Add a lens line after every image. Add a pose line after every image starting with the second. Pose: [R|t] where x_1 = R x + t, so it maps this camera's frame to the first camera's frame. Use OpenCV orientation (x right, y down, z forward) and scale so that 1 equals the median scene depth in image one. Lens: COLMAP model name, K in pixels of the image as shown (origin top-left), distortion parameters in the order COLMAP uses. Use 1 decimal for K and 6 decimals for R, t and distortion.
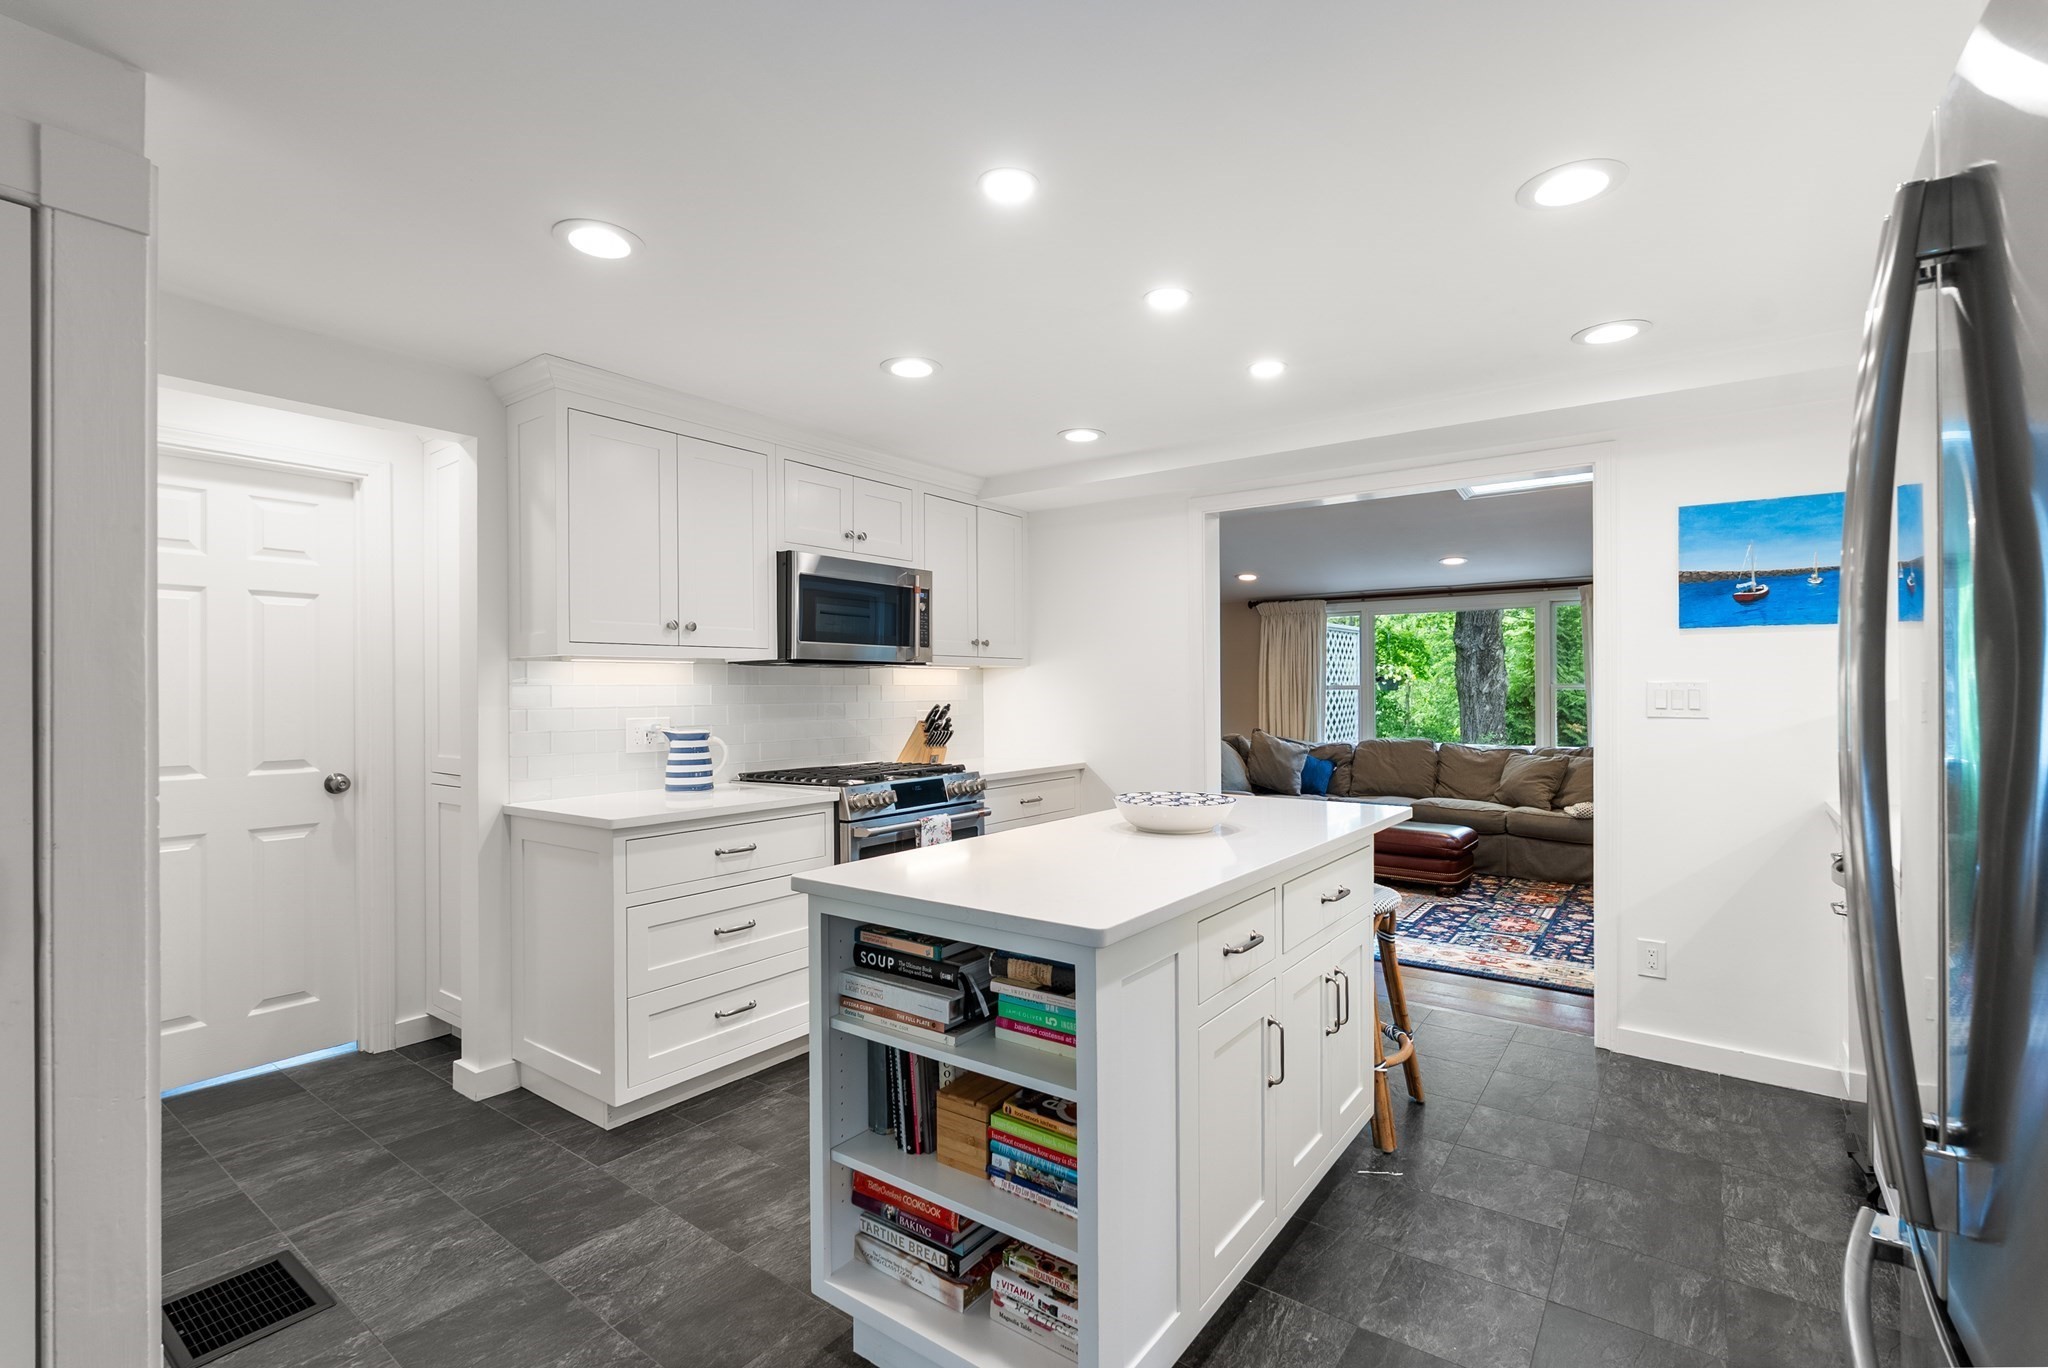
lens RADIAL K [[931.1, 0, 1020.7], [0, 931.1, 694.6], [0, 0, 1]] dist [0.003011, -0.000019]
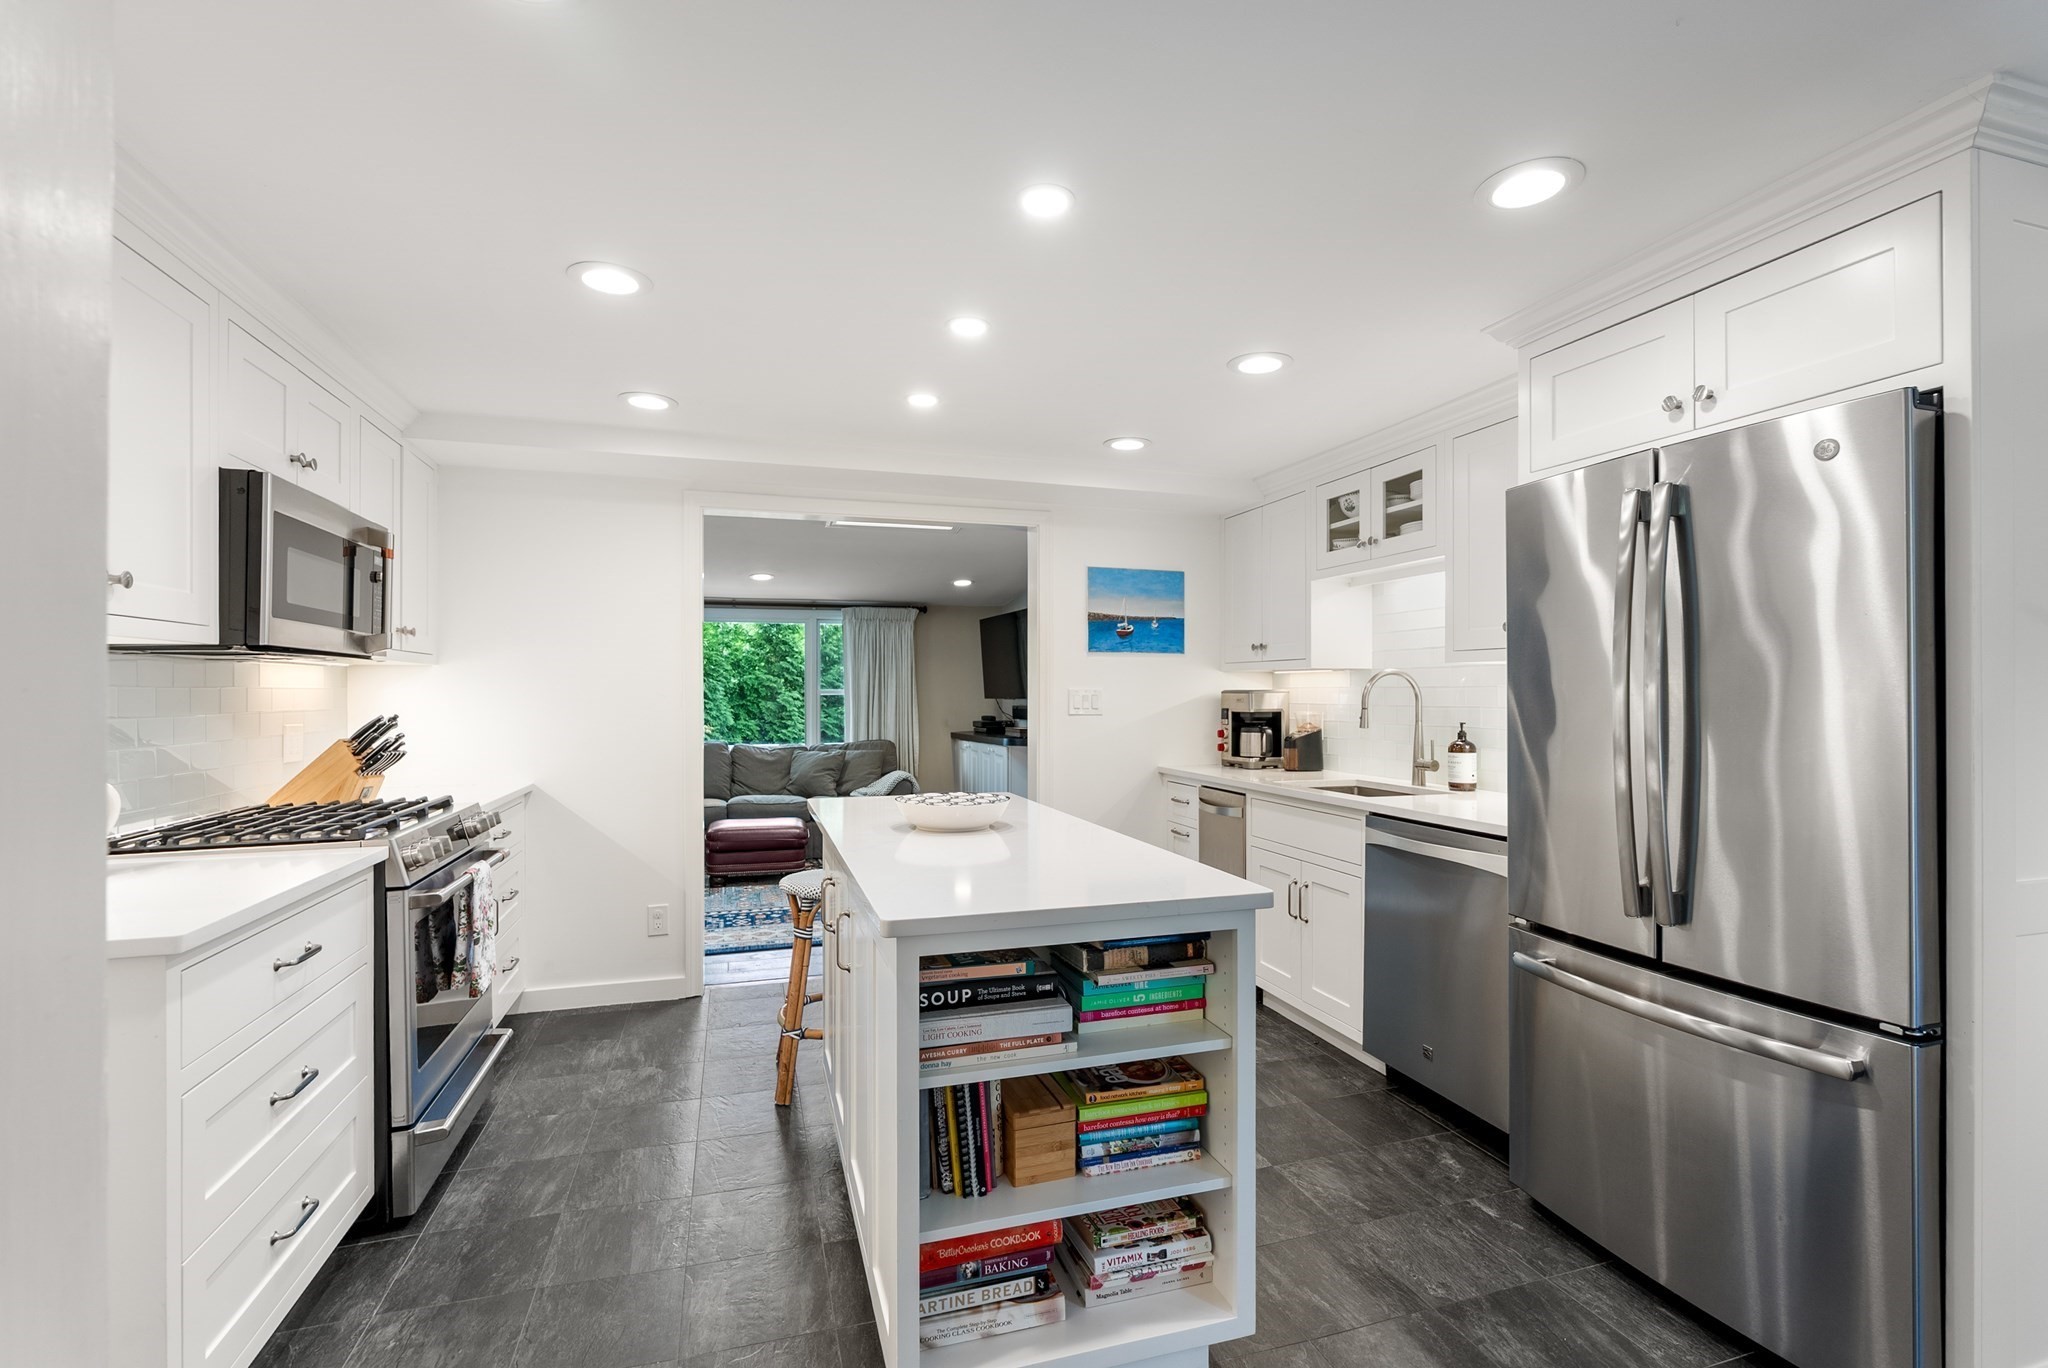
lens RADIAL K [[927.3, 0, 1024.0], [0, 927.3, 684.0], [0, 0, 1]] dist [-0.004505, 0.000112]
pose [[0.591320, 0.009942, 0.806376, -0.839602], [0.003416, 0.999884, -0.014833, -0.002518], [-0.806430, 0.011525, 0.591217, 0.414847]]
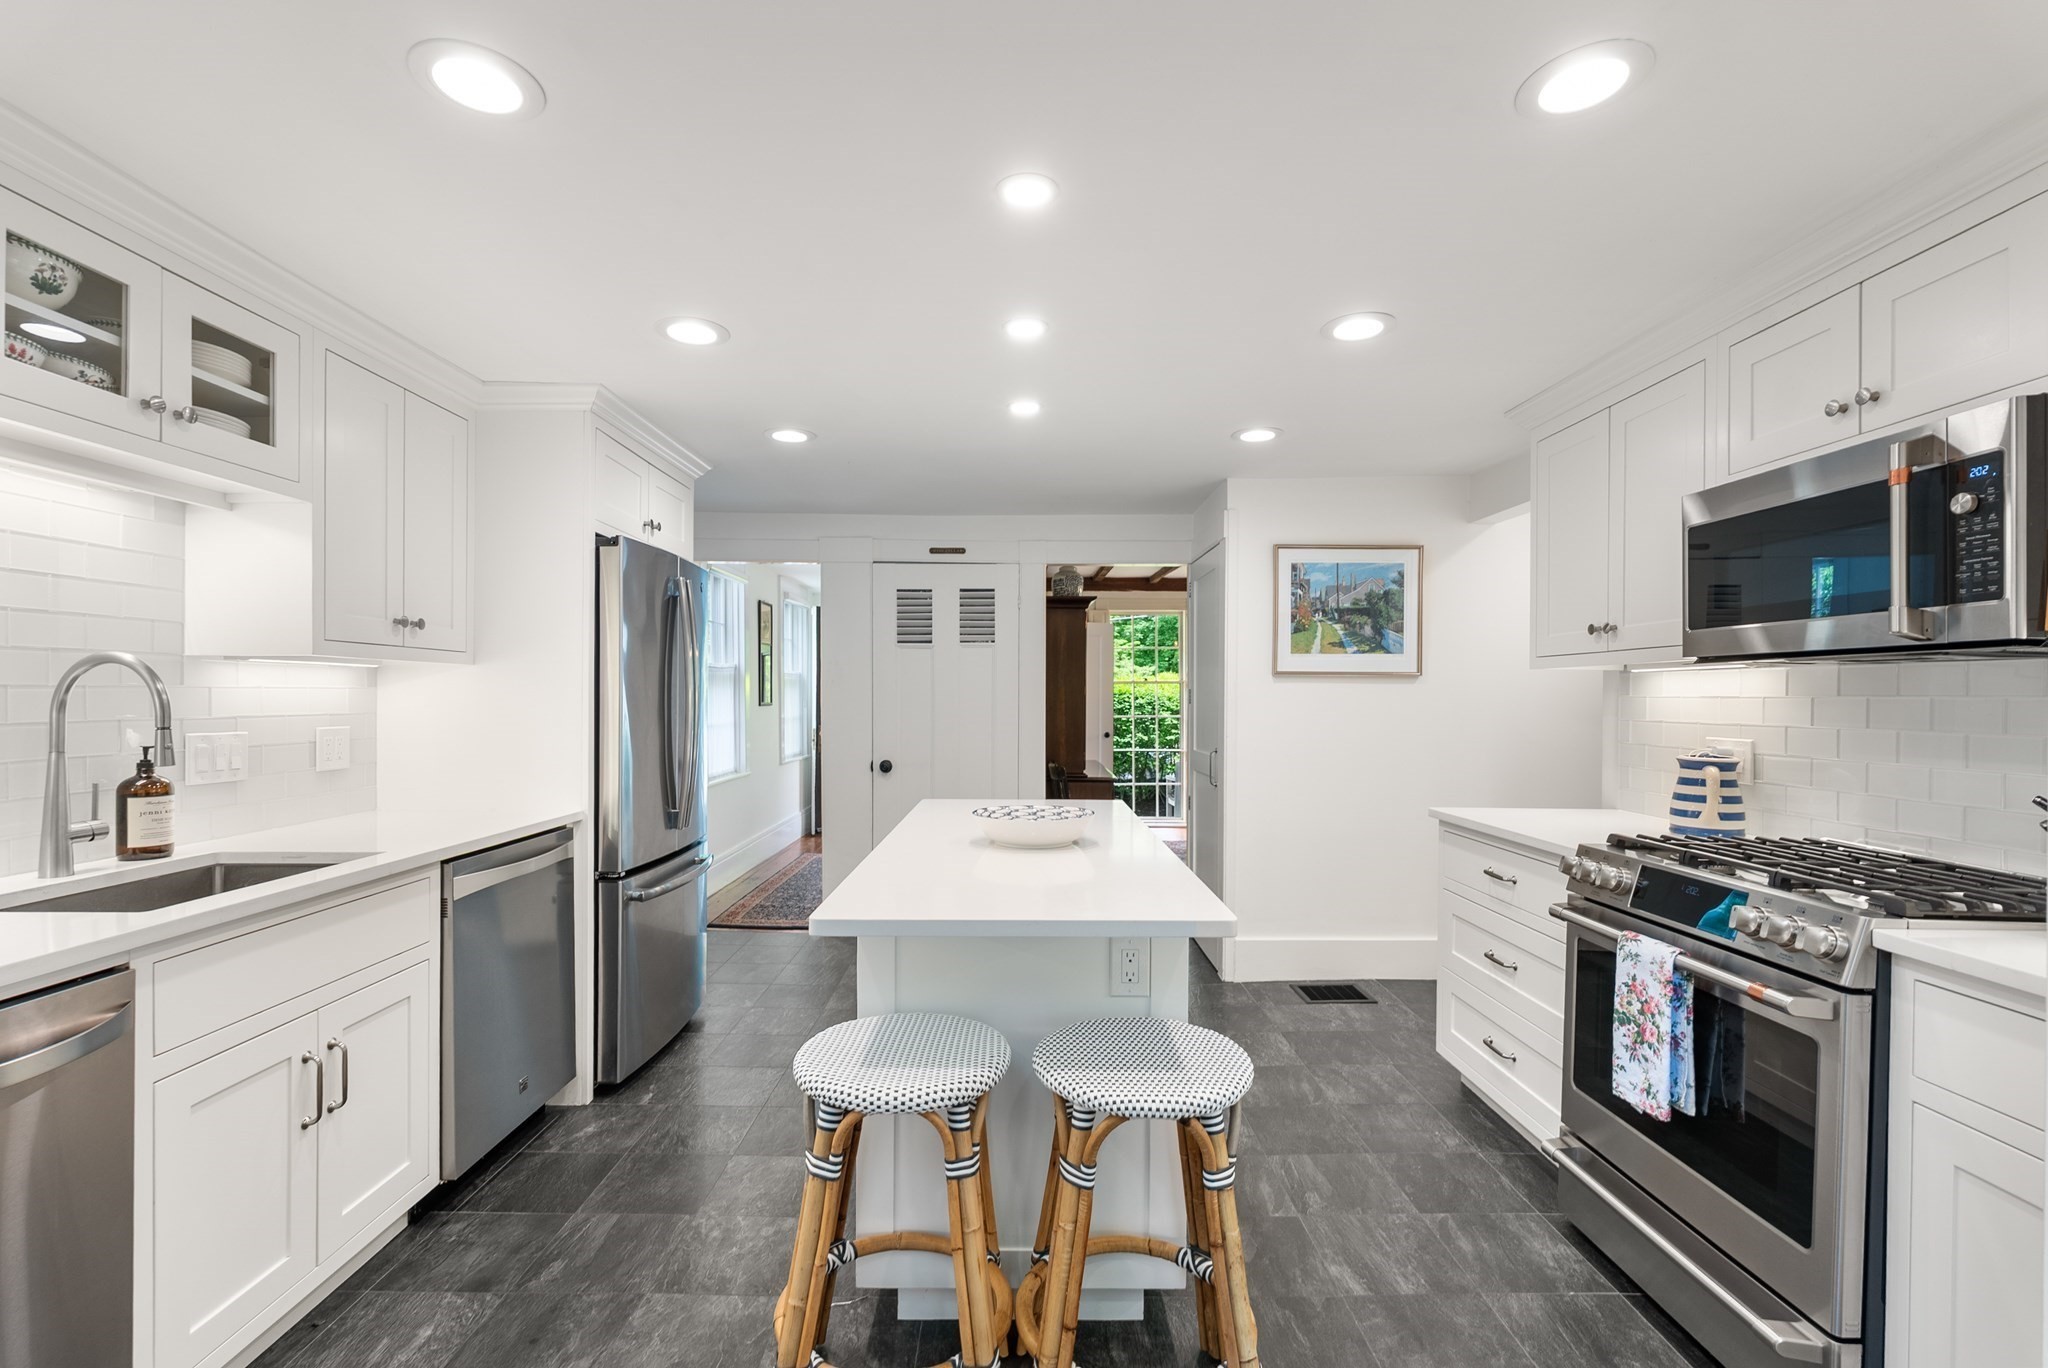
lens RADIAL K [[915.5, 0, 1020.4], [0, 915.5, 695.3], [0, 0, 1]] dist [-0.002435, 0.000014]
pose [[-0.801005, 0.000800, -0.598657, 1.001009], [-0.004302, 0.999966, 0.007092, -0.024508], [0.598642, 0.008256, -0.800974, 2.342881]]
